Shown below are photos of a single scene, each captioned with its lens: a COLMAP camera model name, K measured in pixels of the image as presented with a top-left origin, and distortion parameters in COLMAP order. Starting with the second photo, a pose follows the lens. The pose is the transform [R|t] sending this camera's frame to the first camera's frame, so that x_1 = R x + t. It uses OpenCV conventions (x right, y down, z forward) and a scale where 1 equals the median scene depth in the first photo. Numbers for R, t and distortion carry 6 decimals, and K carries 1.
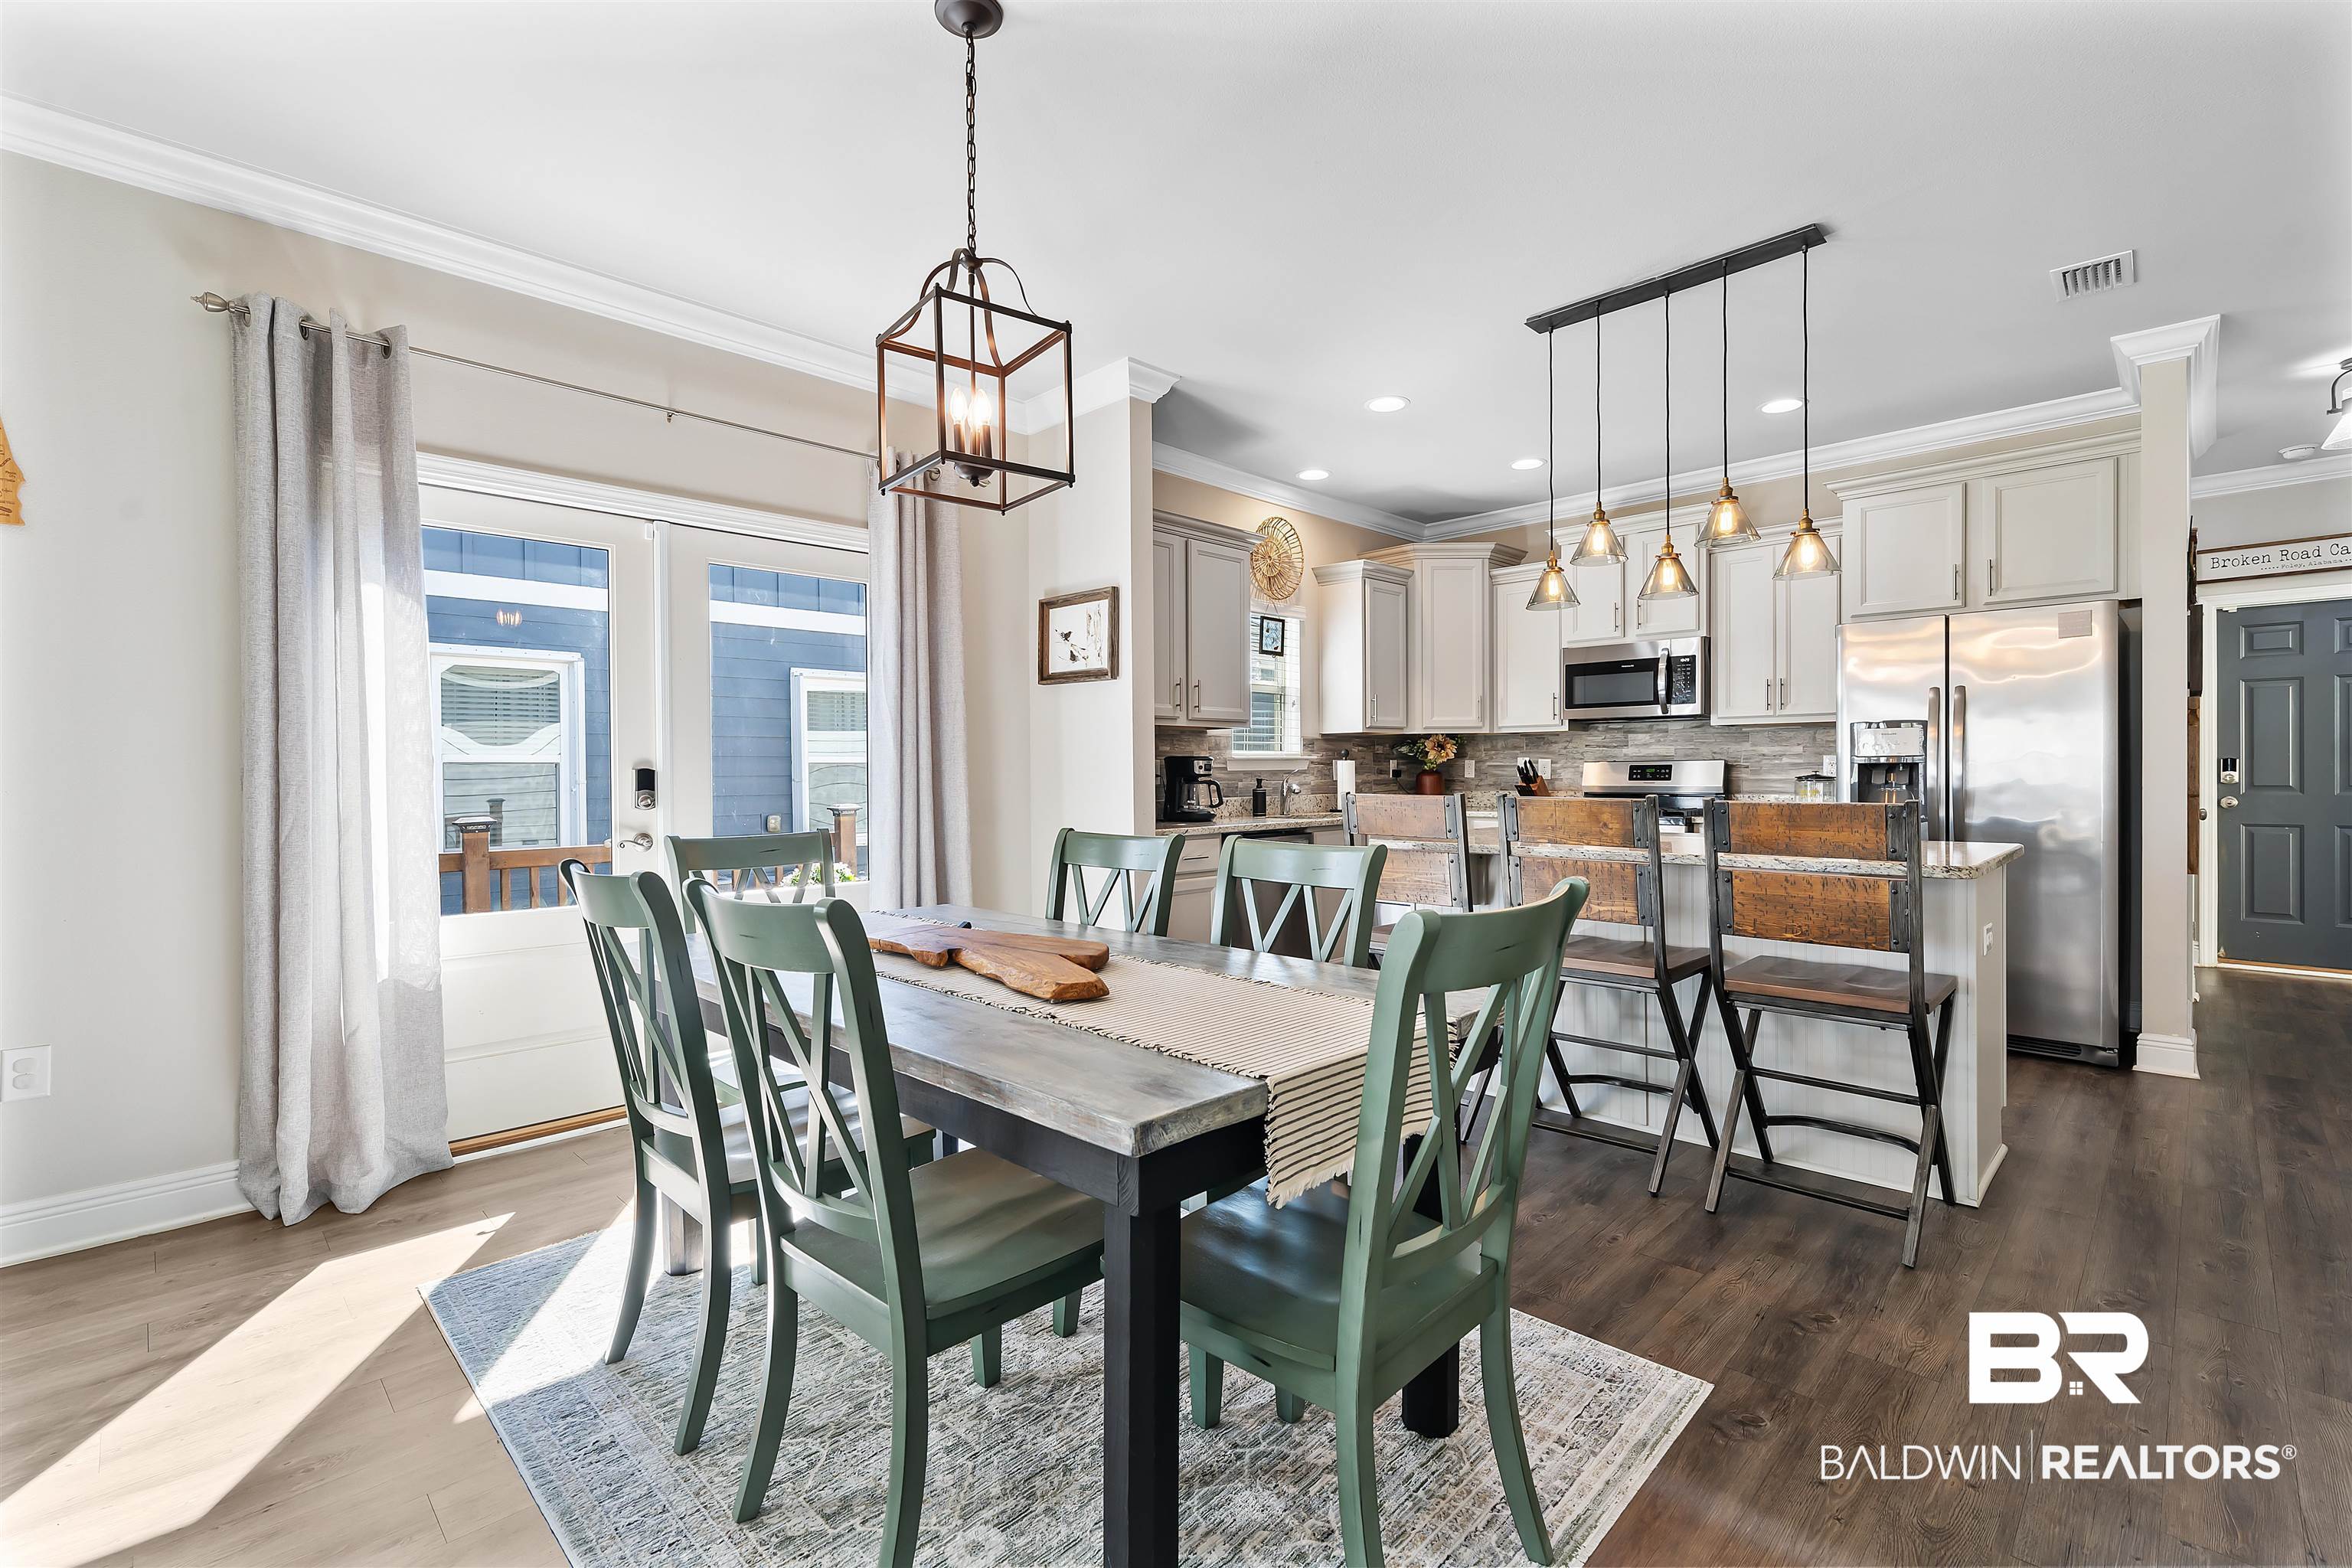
lens RADIAL K [[1046.5, 0, 1161.5], [0, 1046.5, 791.6], [0, 0, 1]] dist [0.005462, -0.000113]
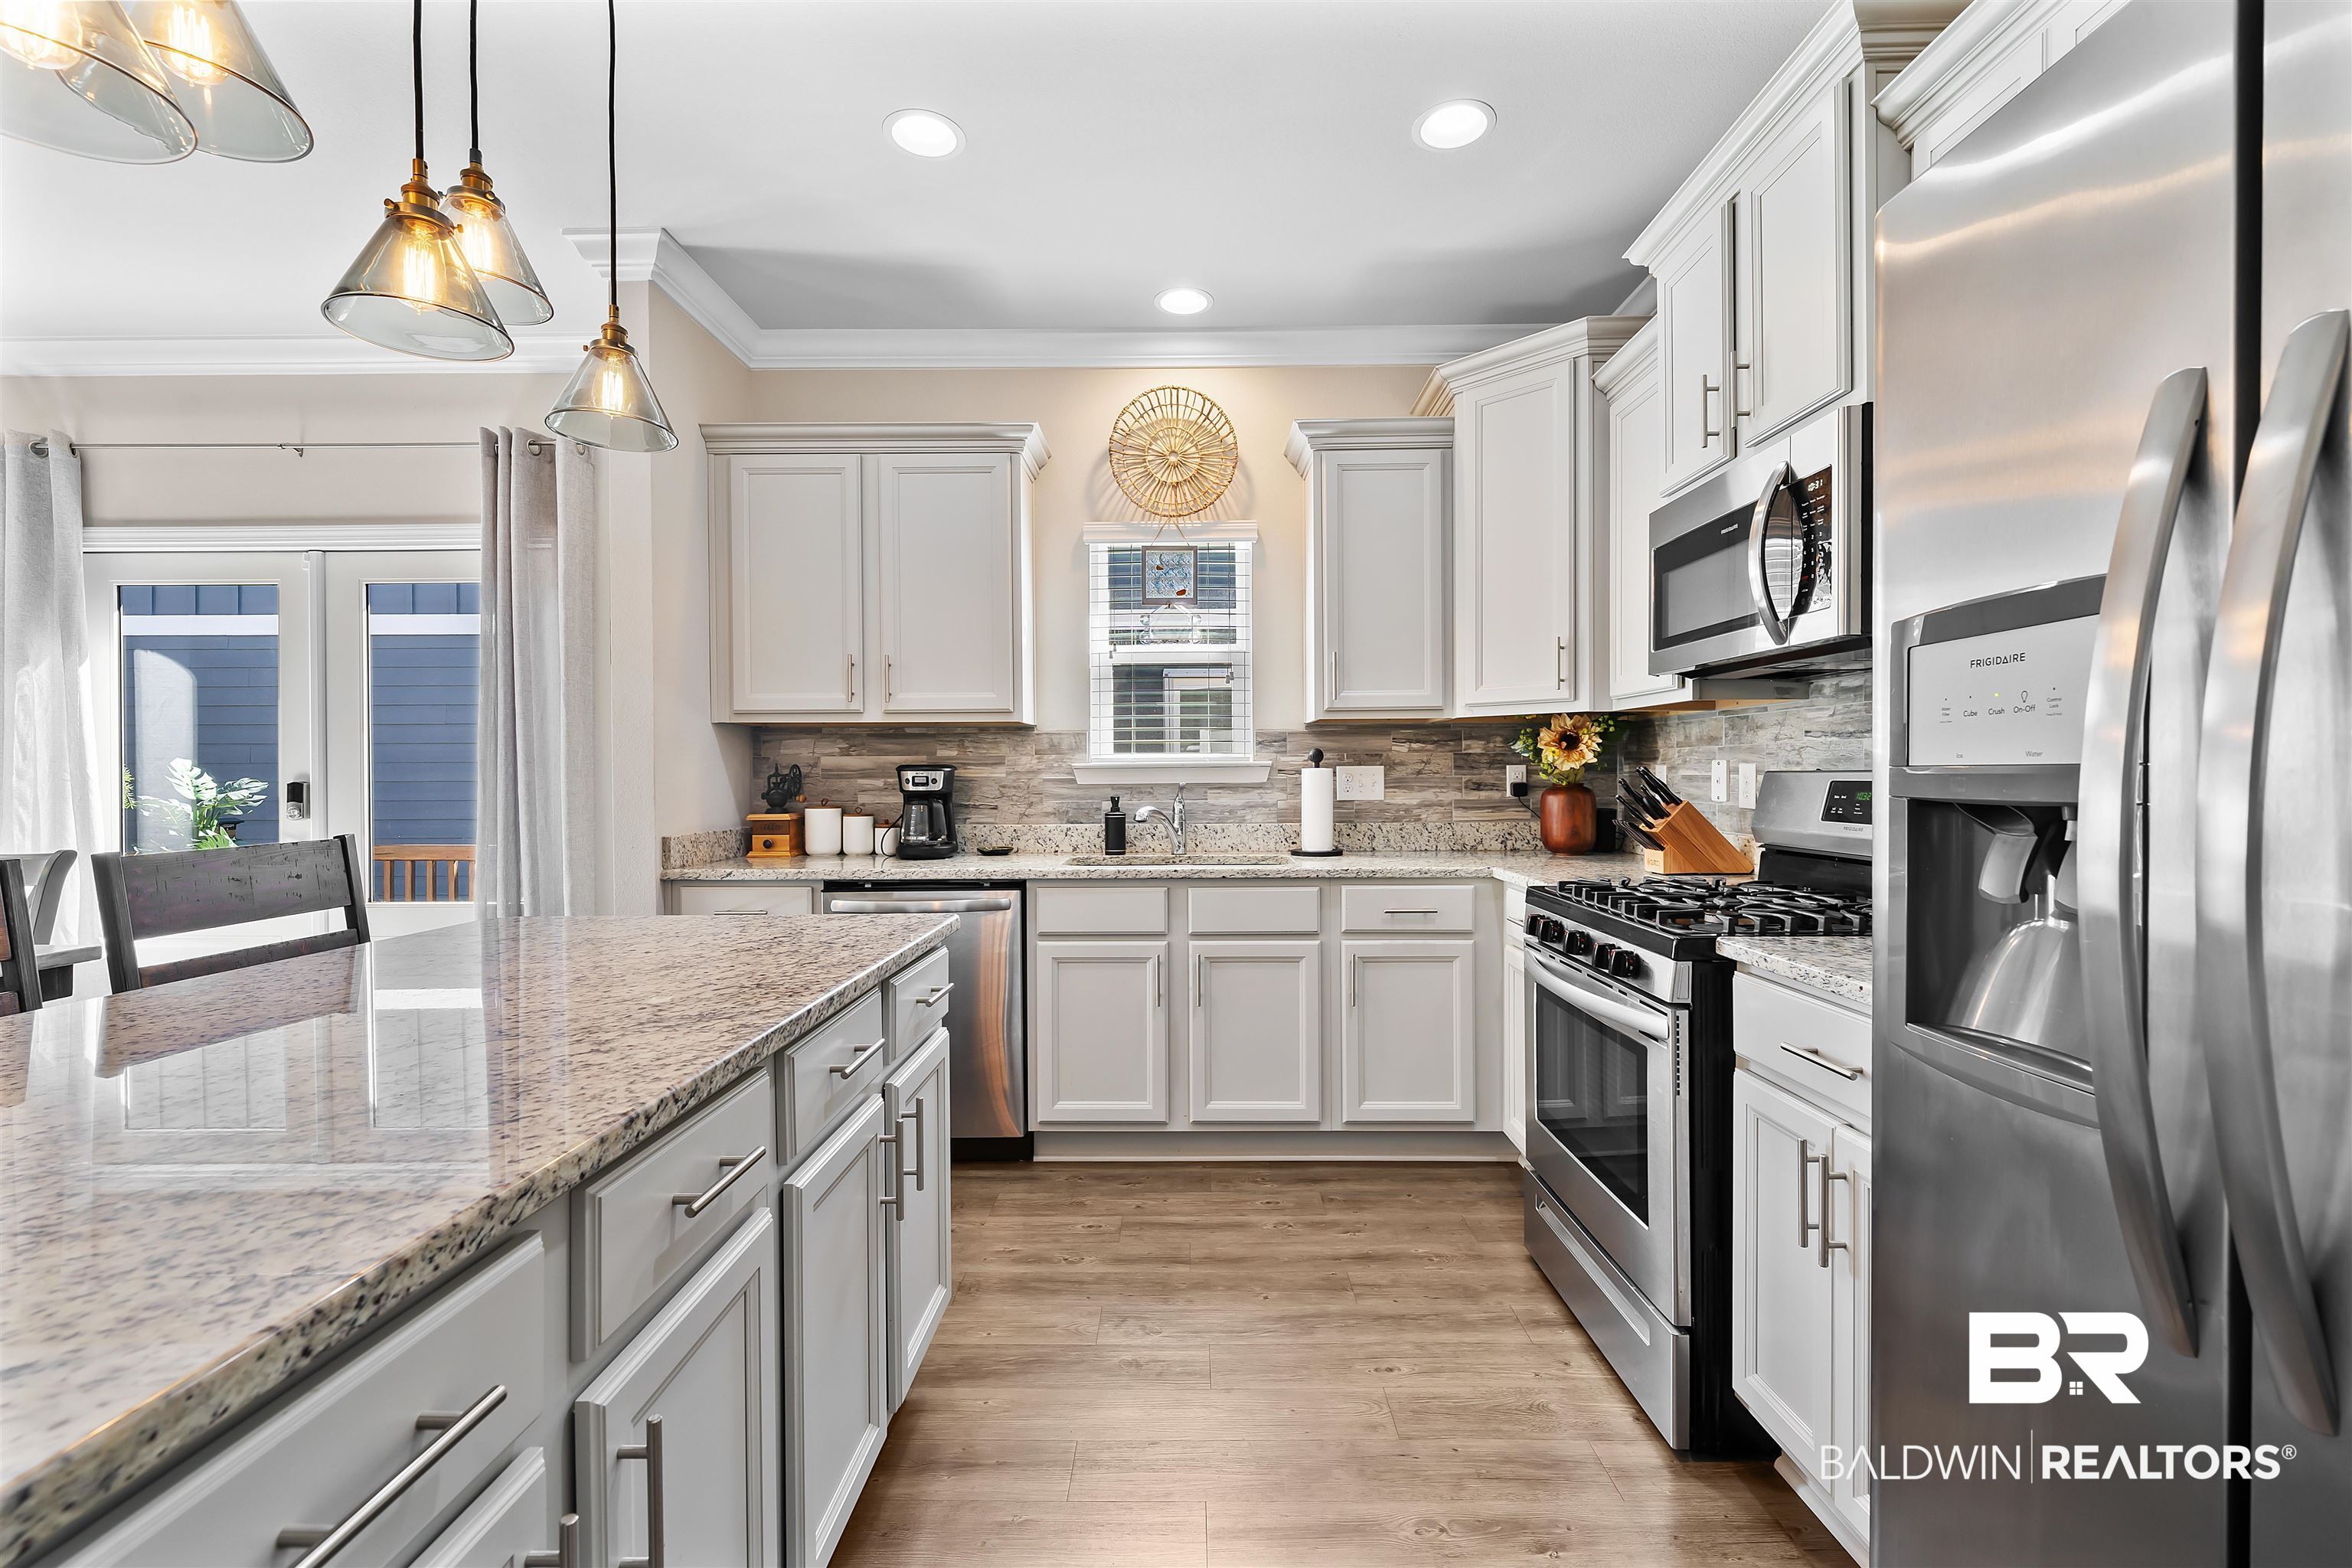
lens RADIAL K [[1018.9, 0, 1180.2], [0, 1018.9, 774.4], [0, 0, 1]] dist [0.004280, -0.000653]
pose [[0.697049, 0.005744, -0.717001, 0.580255], [-0.014700, 0.999872, -0.006281, -0.022962], [0.716873, 0.014918, 0.697044, 0.591155]]
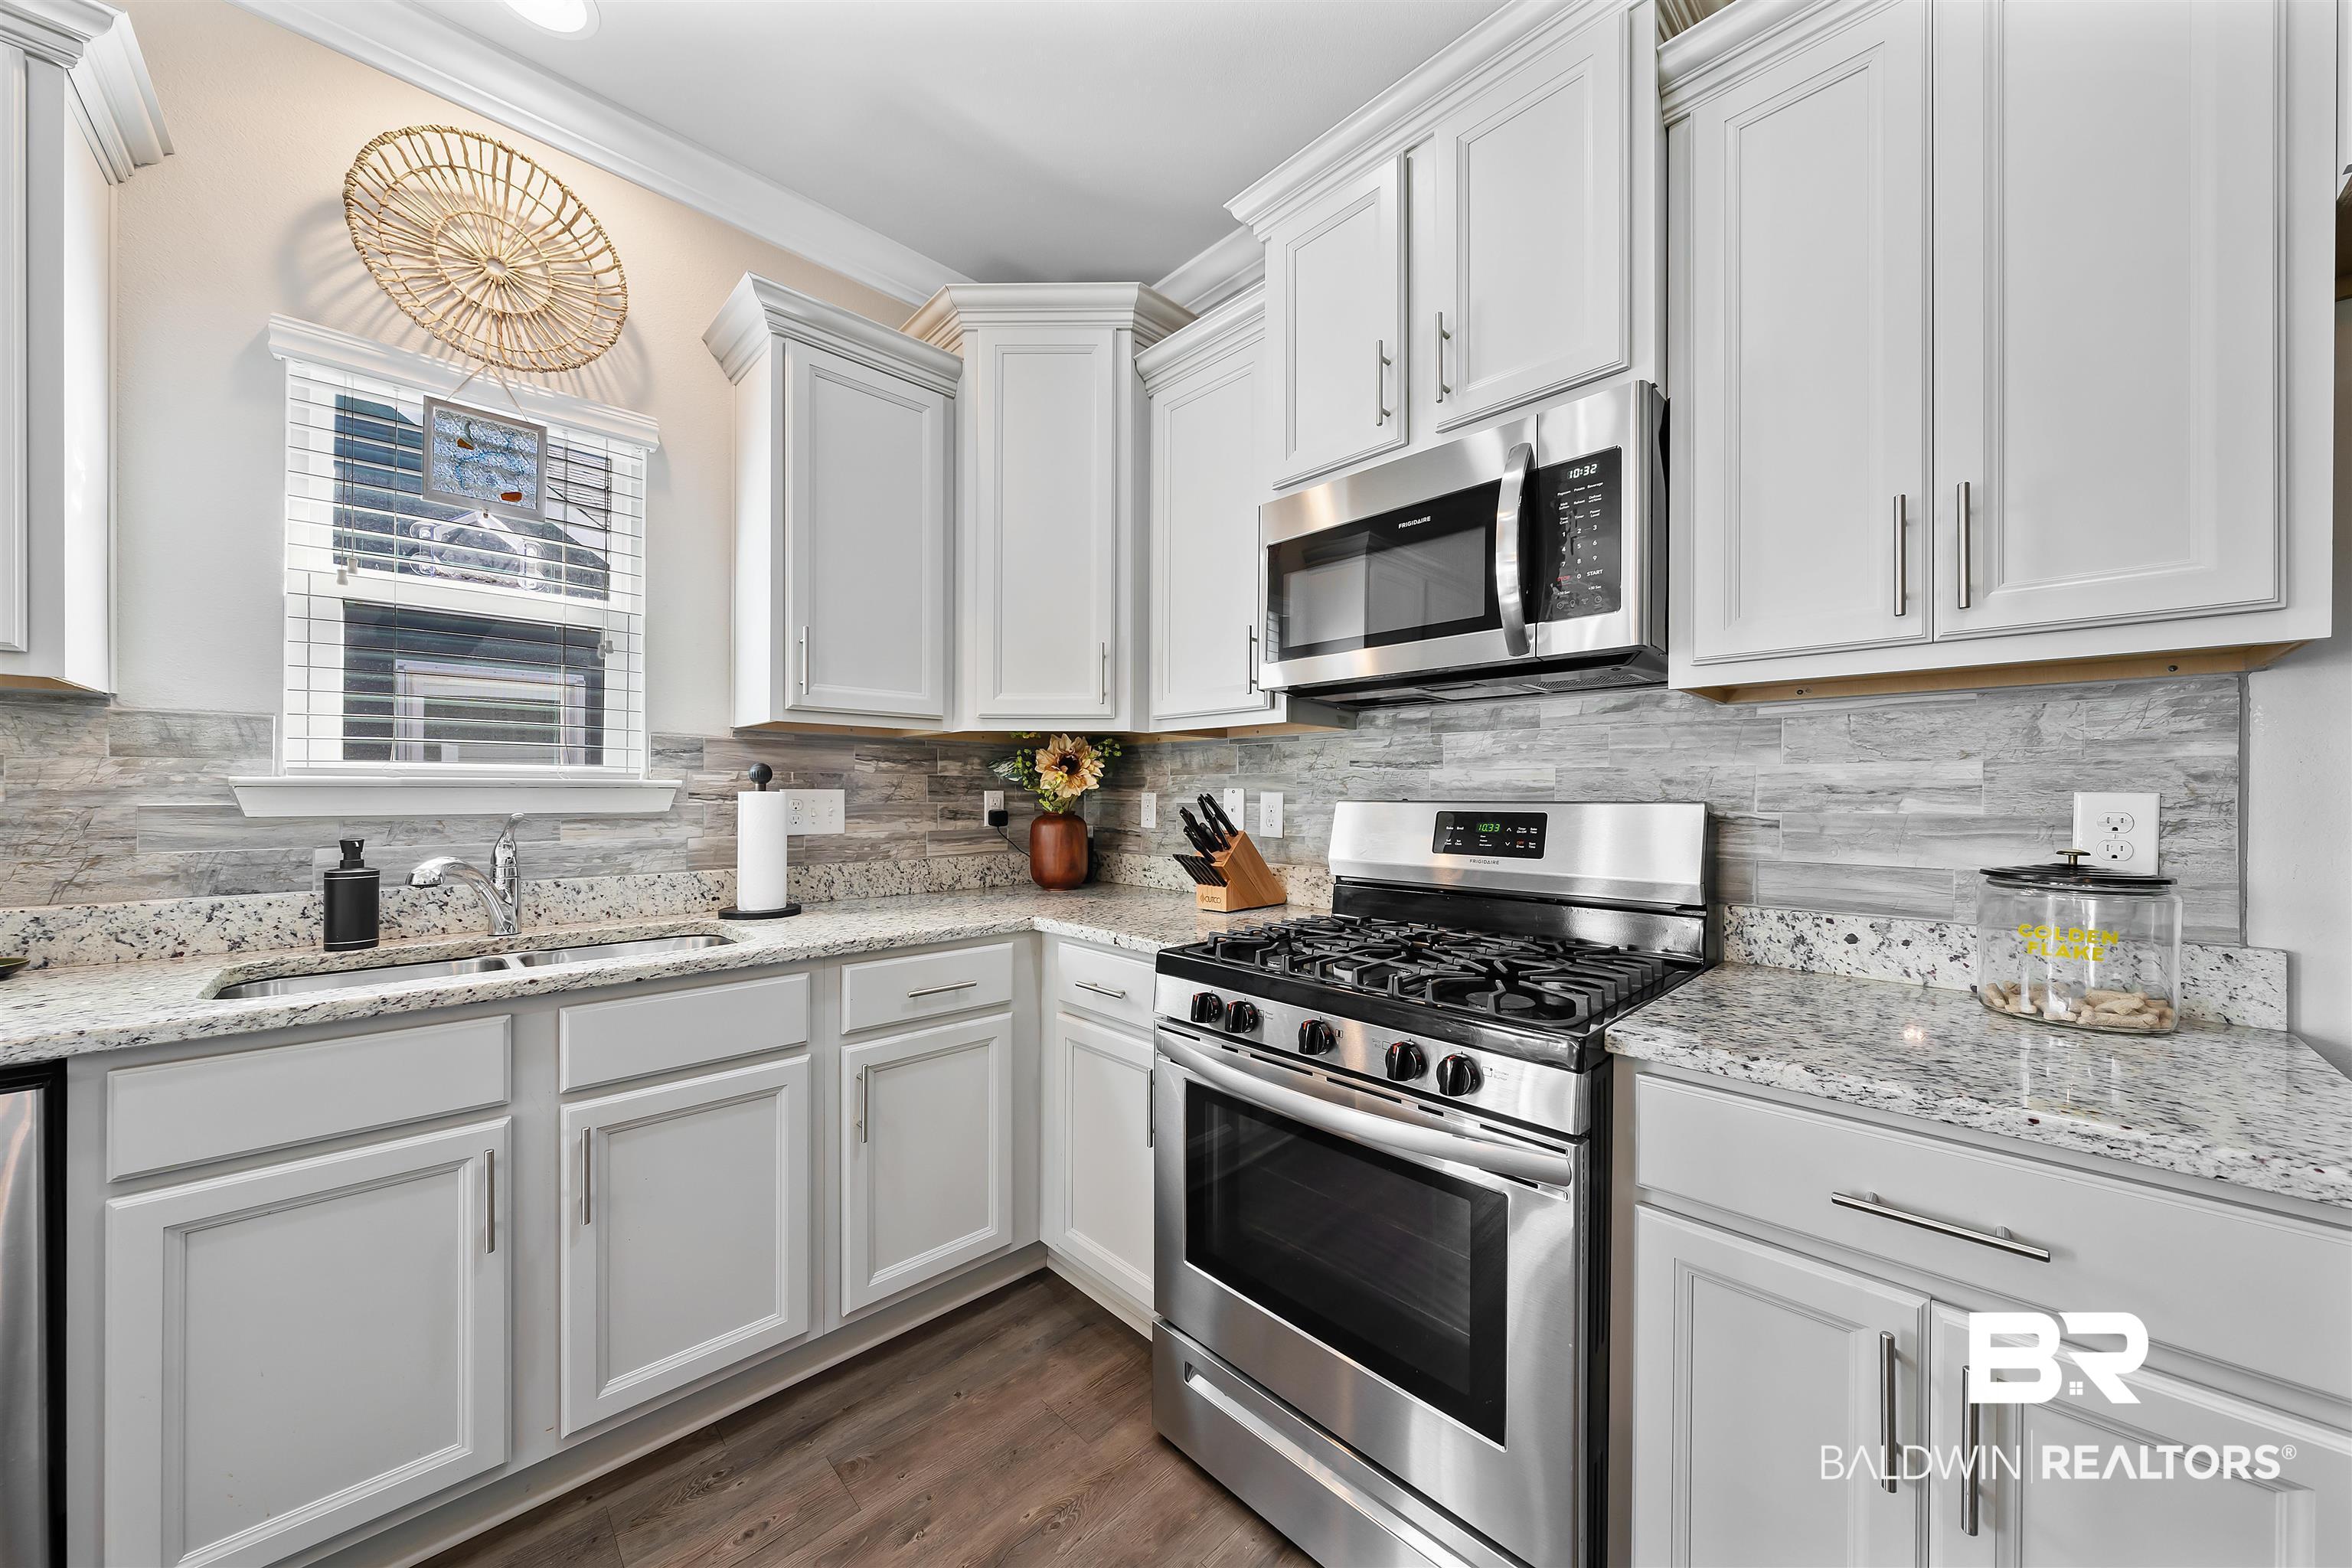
lens RADIAL K [[801.8, 0, 1170.2], [0, 801.8, 795.1], [0, 0, 1]] dist [-0.002689, -0.000020]
pose [[0.999635, 0.011609, -0.024408, 0.375638], [-0.012116, 0.999711, -0.020743, -0.025356], [0.024161, 0.021031, 0.999487, 0.744788]]
